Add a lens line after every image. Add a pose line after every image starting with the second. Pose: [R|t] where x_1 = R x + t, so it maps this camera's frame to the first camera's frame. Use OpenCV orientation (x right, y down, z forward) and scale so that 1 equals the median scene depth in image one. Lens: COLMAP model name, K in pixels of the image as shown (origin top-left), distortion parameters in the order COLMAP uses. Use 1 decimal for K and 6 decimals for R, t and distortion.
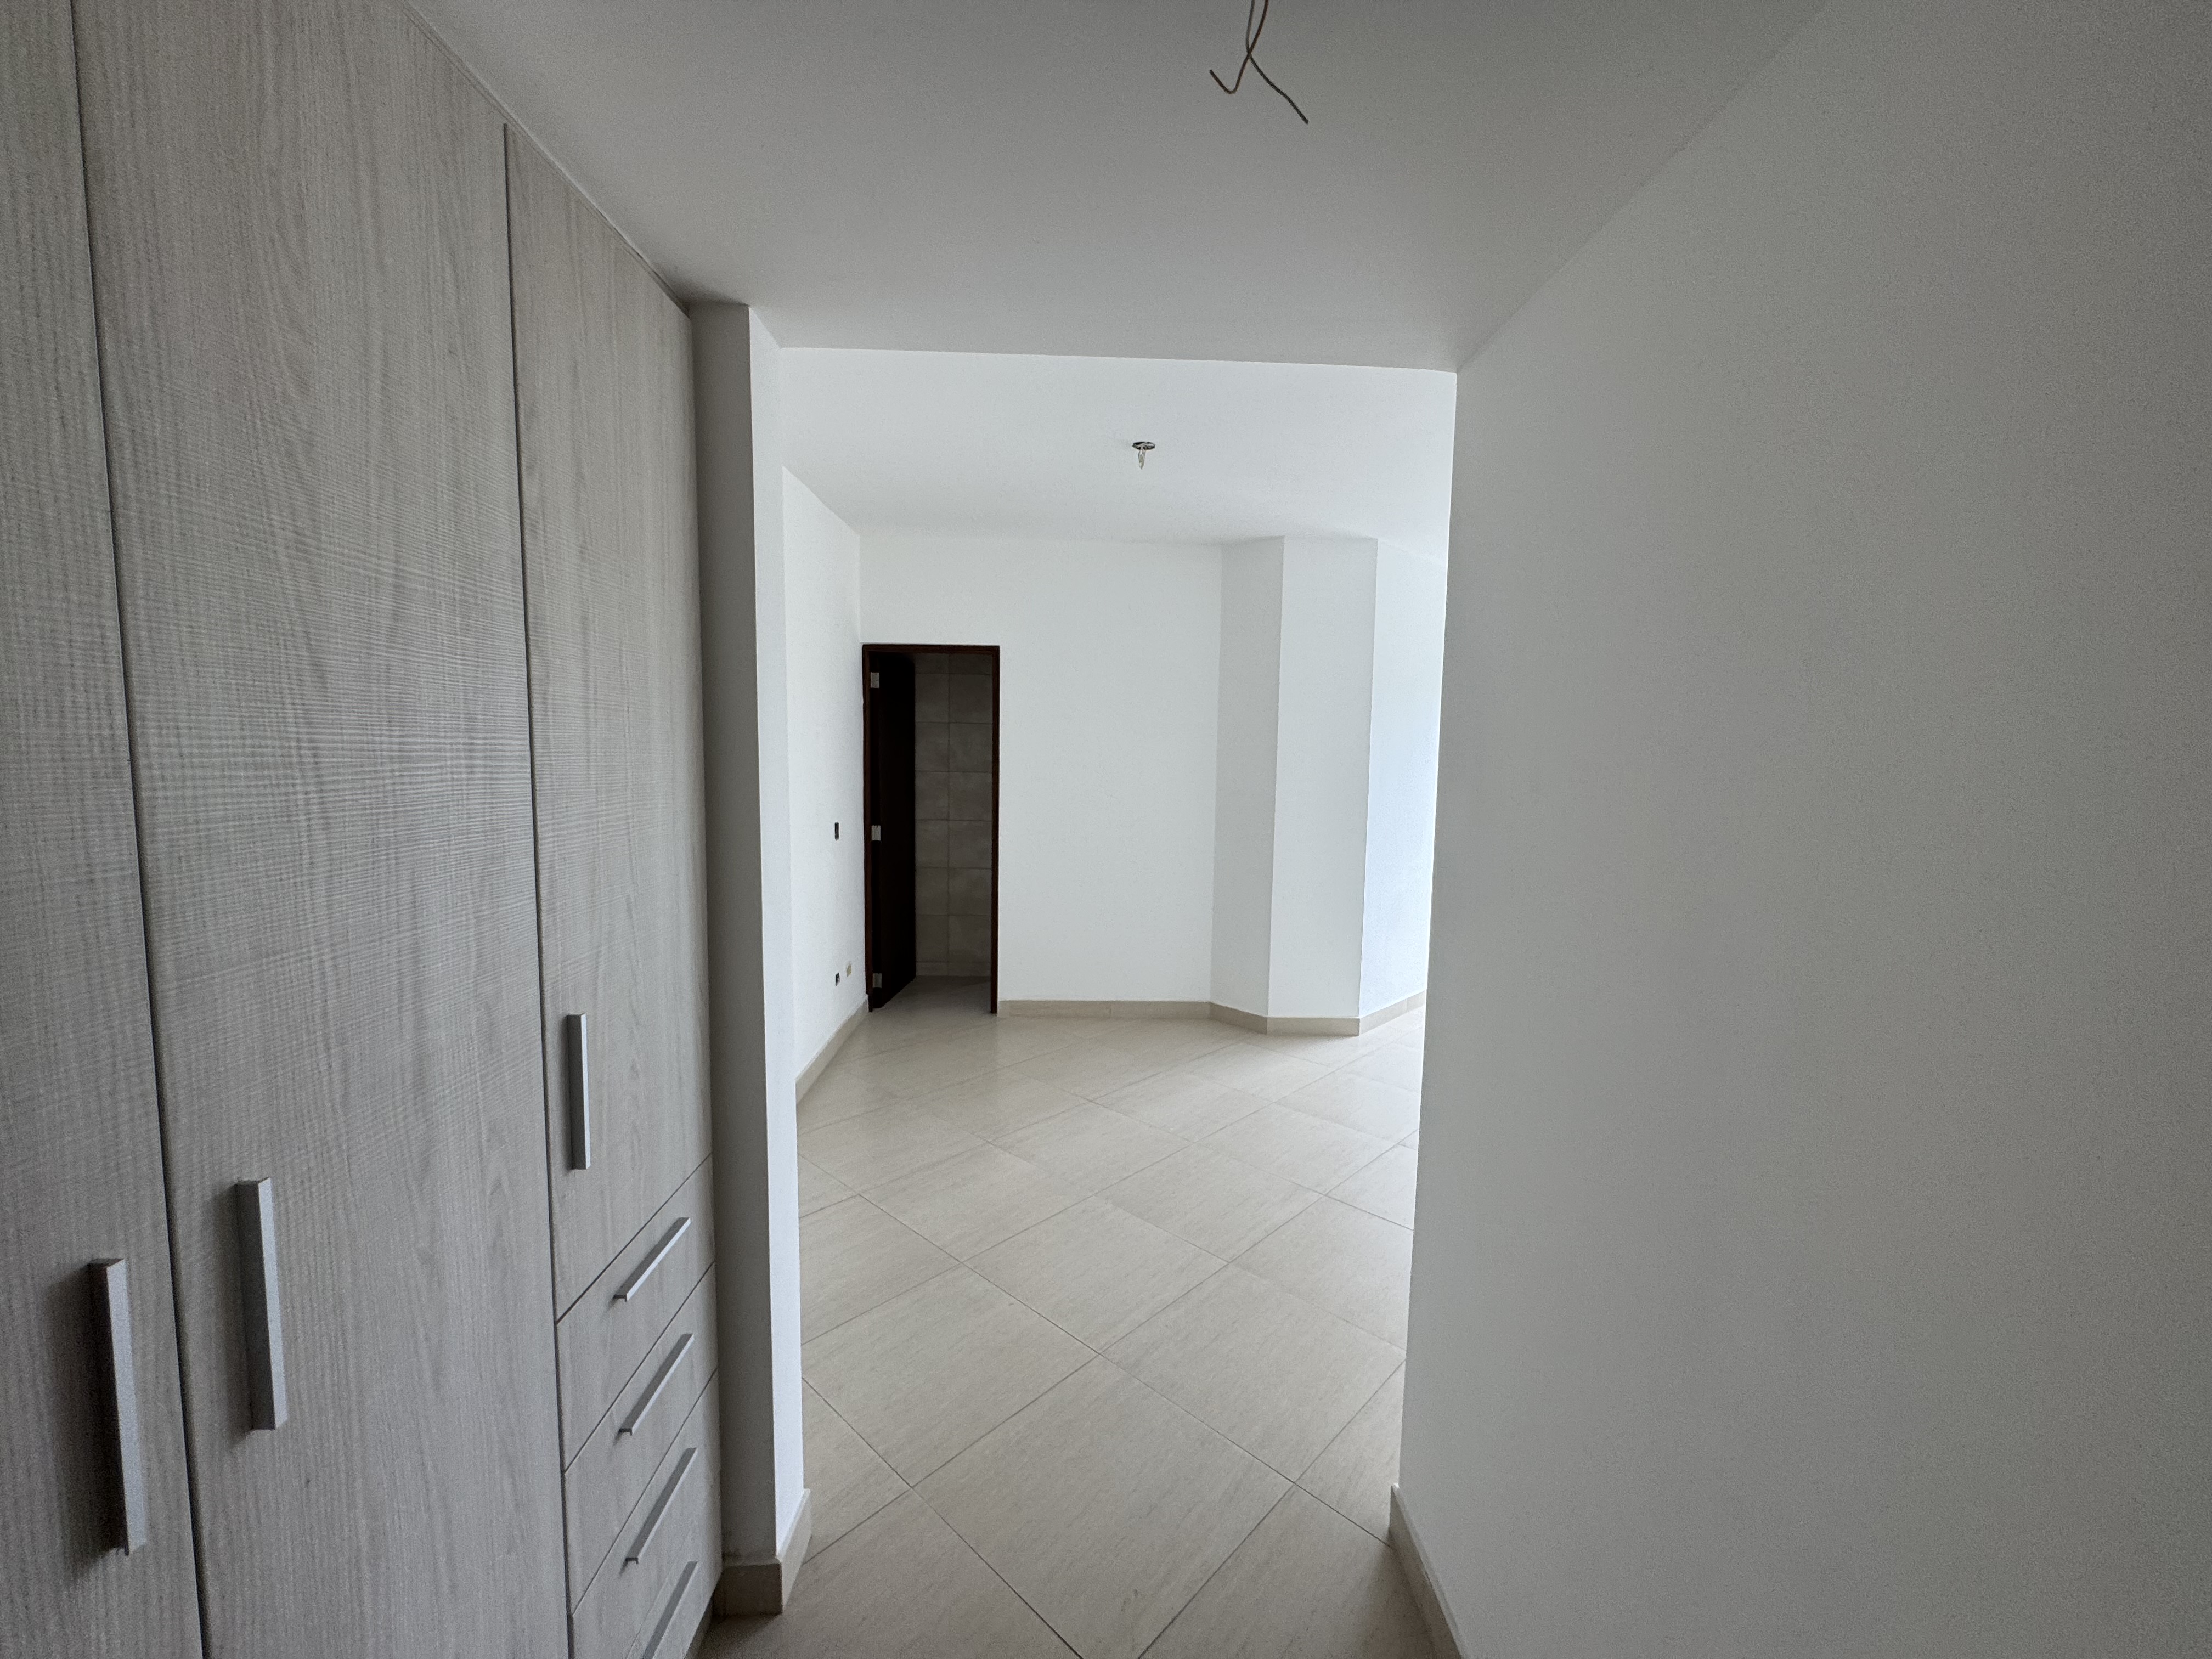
lens RADIAL K [[886.3, 0, 1104.6], [0, 886.3, 827.9], [0, 0, 1]] dist [-0.000342, 0.000922]
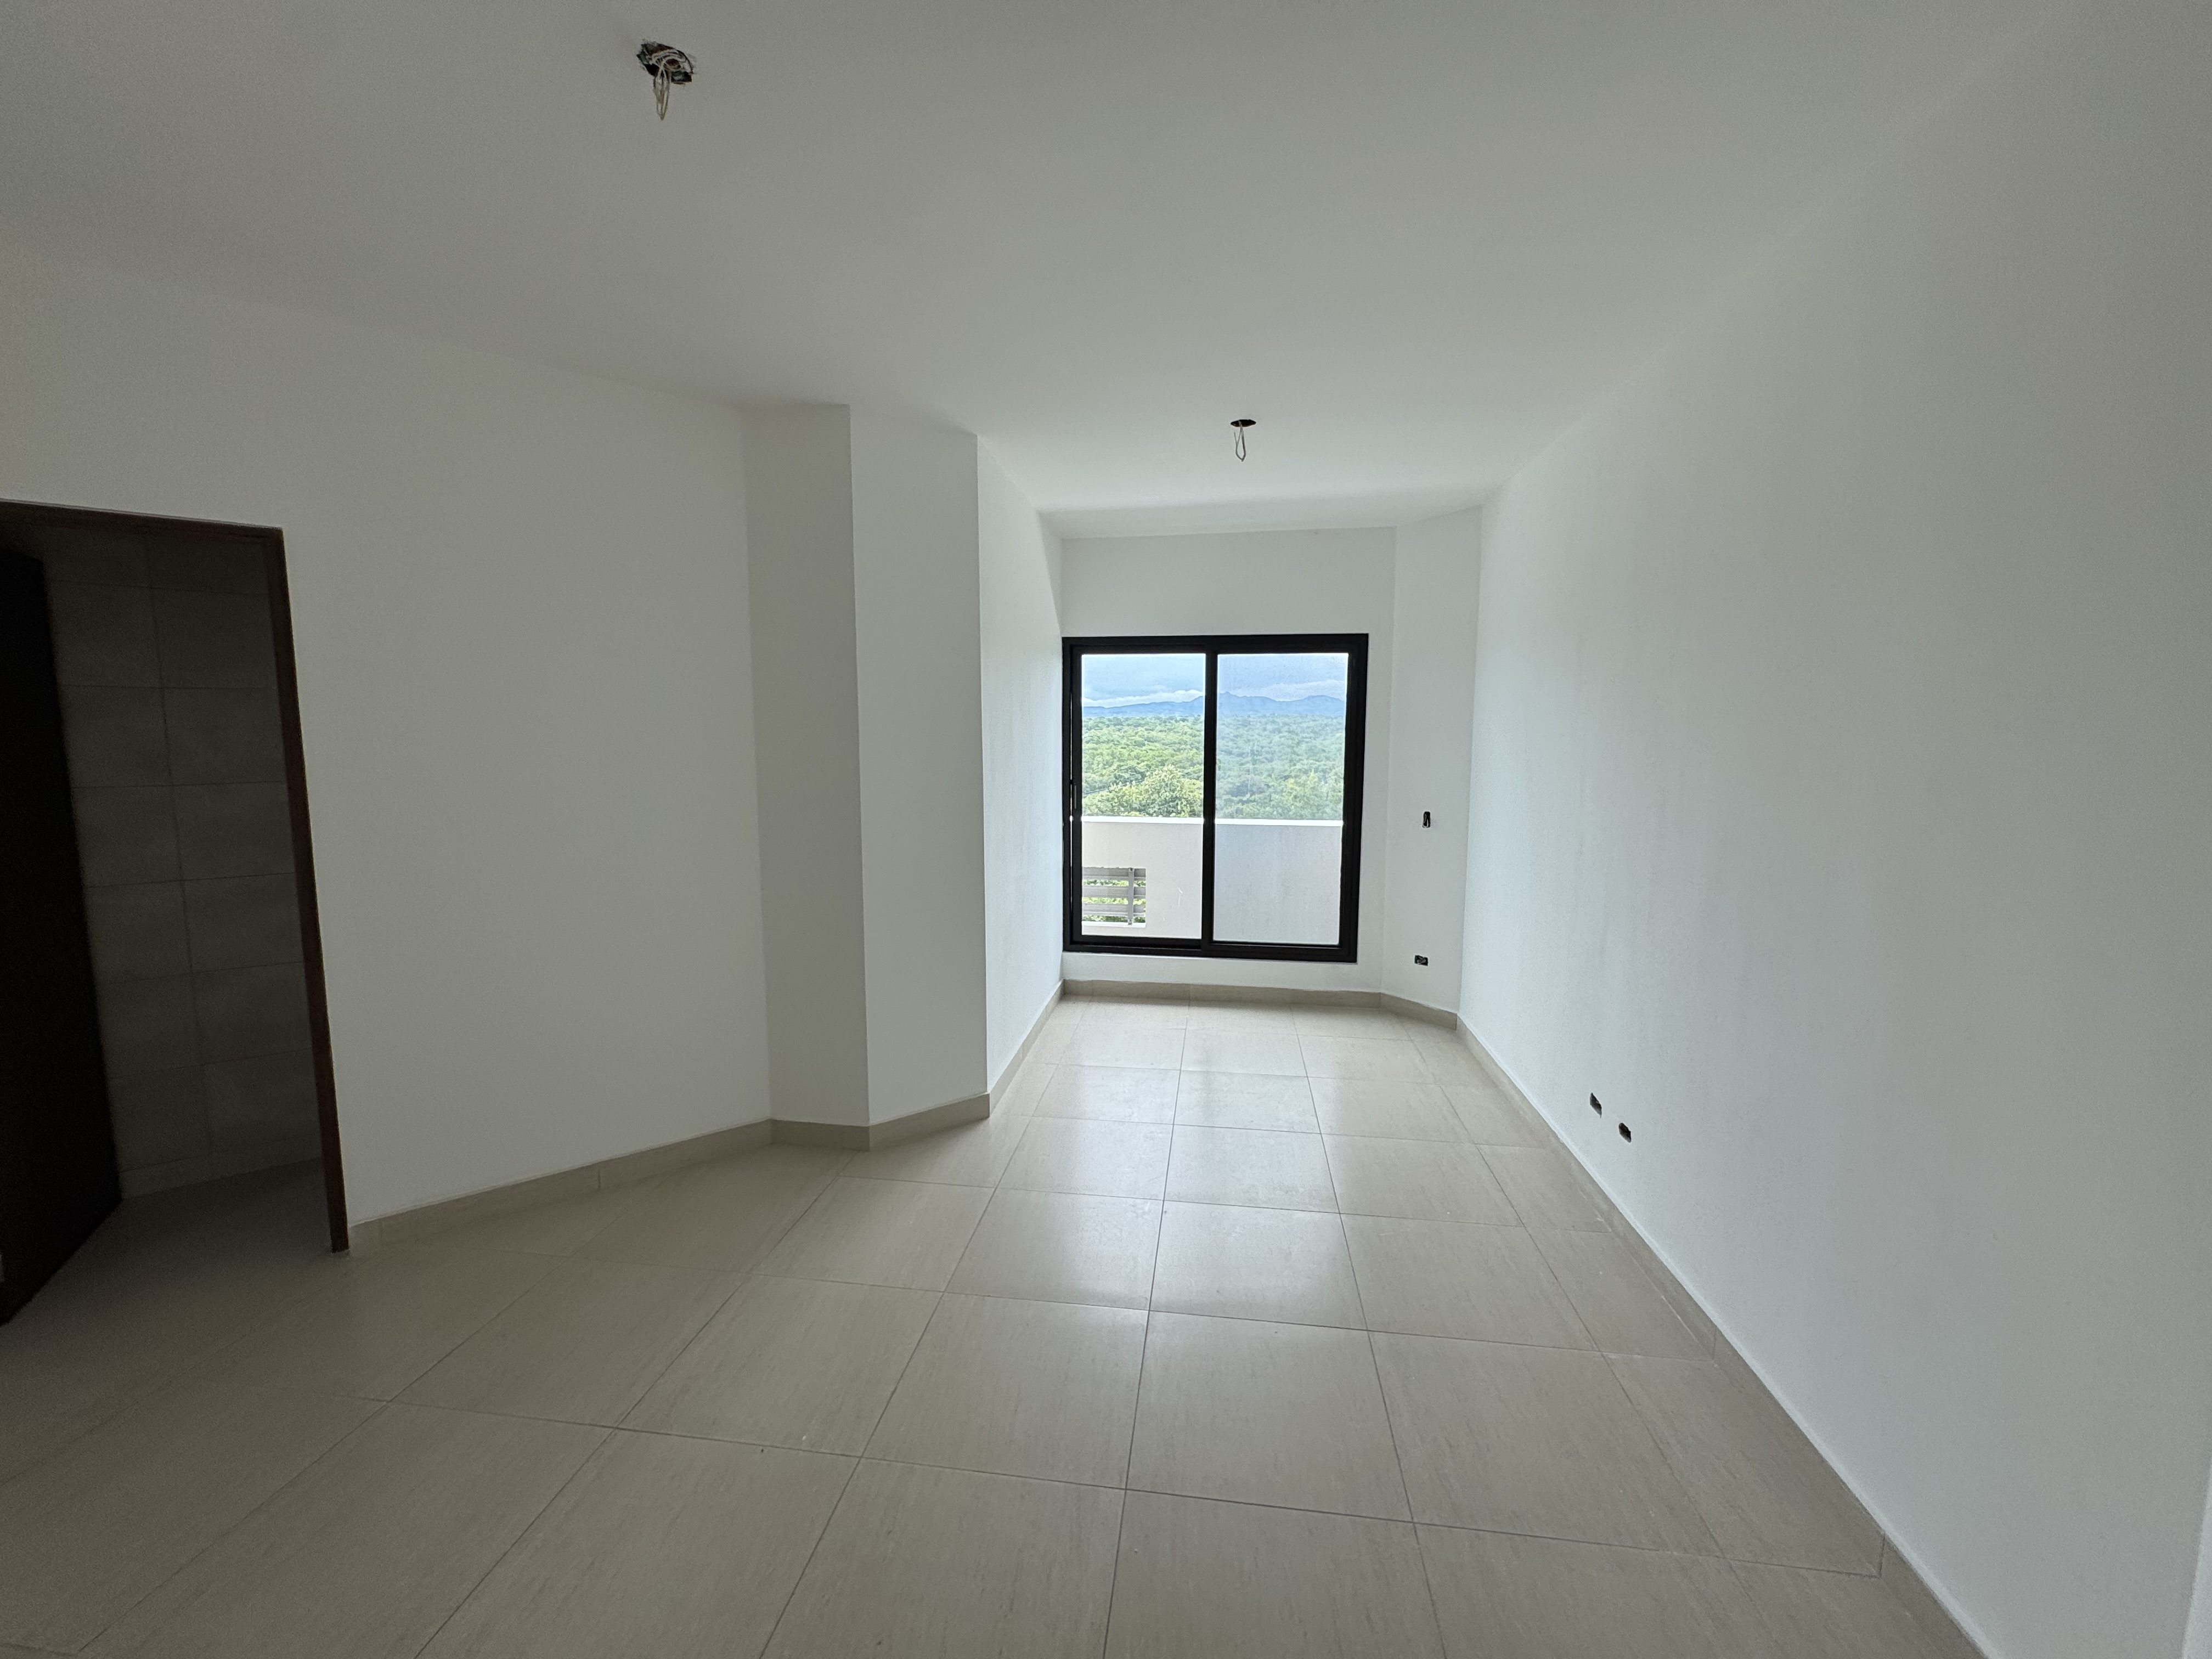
lens RADIAL K [[886.3, 0, 1104.6], [0, 886.3, 827.9], [0, 0, 1]] dist [-0.000342, 0.000922]
pose [[0.813902, -0.076930, 0.575886, -0.041954], [0.068630, 0.996986, 0.036188, -0.024477], [-0.576934, 0.010070, 0.816729, 0.324917]]
